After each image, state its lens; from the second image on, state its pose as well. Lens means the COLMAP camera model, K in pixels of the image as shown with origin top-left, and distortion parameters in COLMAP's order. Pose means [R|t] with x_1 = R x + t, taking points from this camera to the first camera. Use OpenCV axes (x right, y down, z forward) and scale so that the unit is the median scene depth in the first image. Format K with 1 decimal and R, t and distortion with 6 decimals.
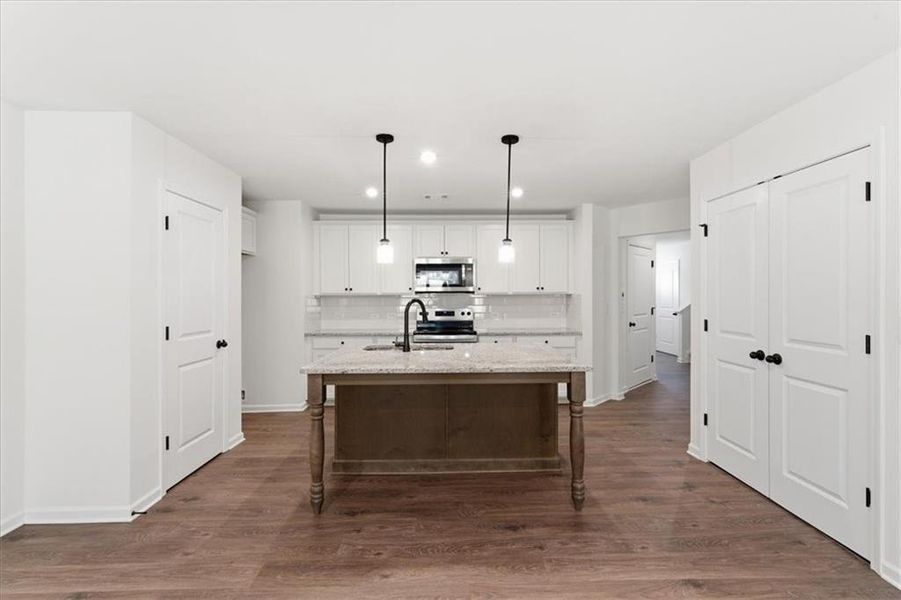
lens RADIAL K [[407.6, 0, 451.2], [0, 407.6, 296.9], [0, 0, 1]] dist [0.000504, 0.000504]
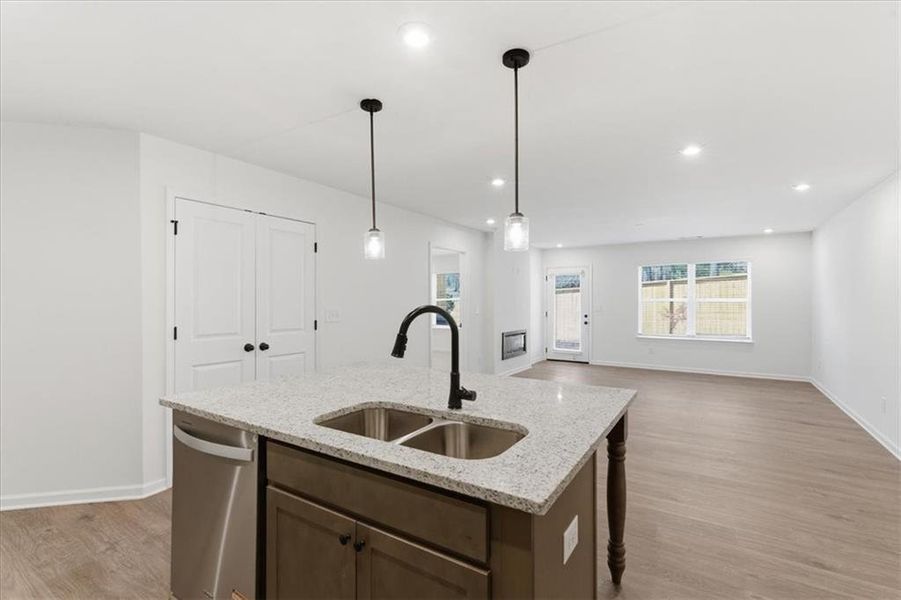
lens RADIAL K [[417.2, 0, 453.5], [0, 417.2, 291.6], [0, 0, 1]] dist [-0.000656, 0.000202]
pose [[-0.835724, 0.012996, 0.548996, -0.413413], [0.002789, 0.999807, -0.019422, -0.001959], [-0.549143, -0.014701, -0.835599, 1.497024]]
